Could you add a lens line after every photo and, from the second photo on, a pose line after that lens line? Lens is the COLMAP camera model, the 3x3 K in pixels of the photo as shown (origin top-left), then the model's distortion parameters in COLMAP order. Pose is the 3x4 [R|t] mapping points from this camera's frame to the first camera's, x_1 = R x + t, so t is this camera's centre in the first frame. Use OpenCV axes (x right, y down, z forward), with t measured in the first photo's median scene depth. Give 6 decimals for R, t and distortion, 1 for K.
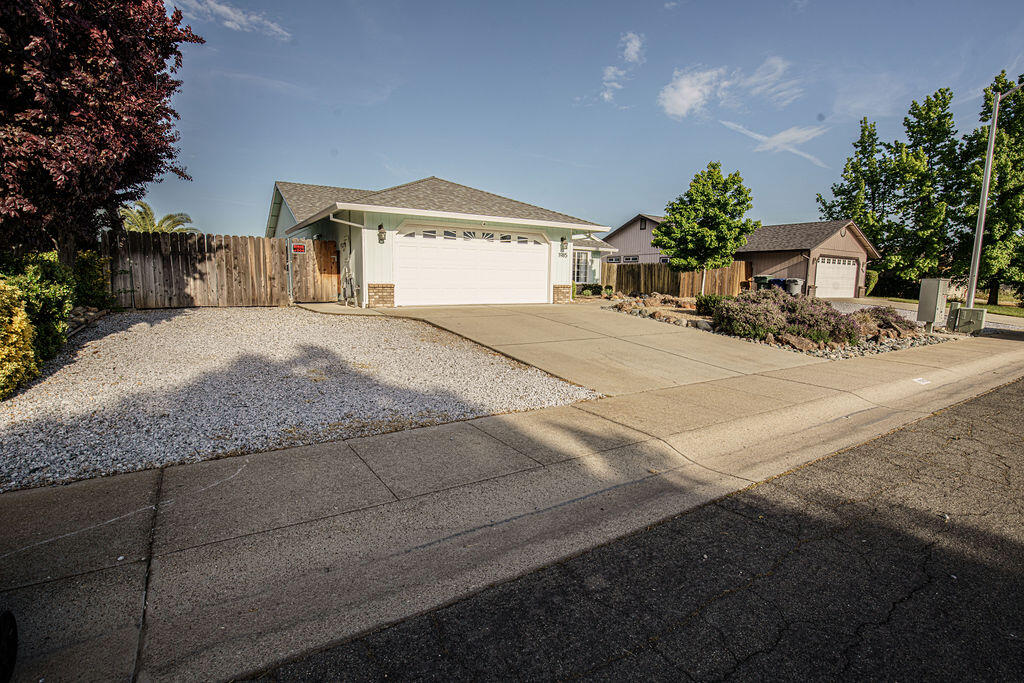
lens RADIAL K [[474.9, 0, 512.0], [0, 474.9, 341.5], [0, 0, 1]] dist [-0.058963, -0.000031]
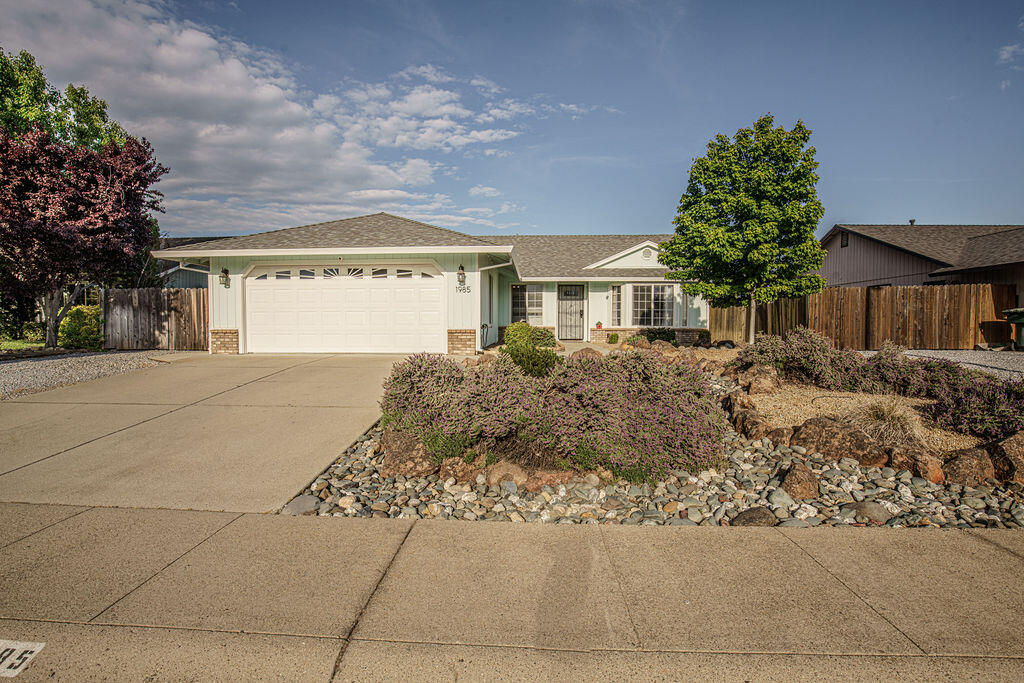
lens RADIAL K [[474.9, 0, 512.0], [0, 474.9, 341.5], [0, 0, 1]] dist [-0.058963, -0.000031]
pose [[0.812211, 0.012181, -0.583236, 0.663555], [-0.066723, 0.995161, -0.072135, -0.060007], [0.579535, 0.097504, 0.809093, 0.505152]]
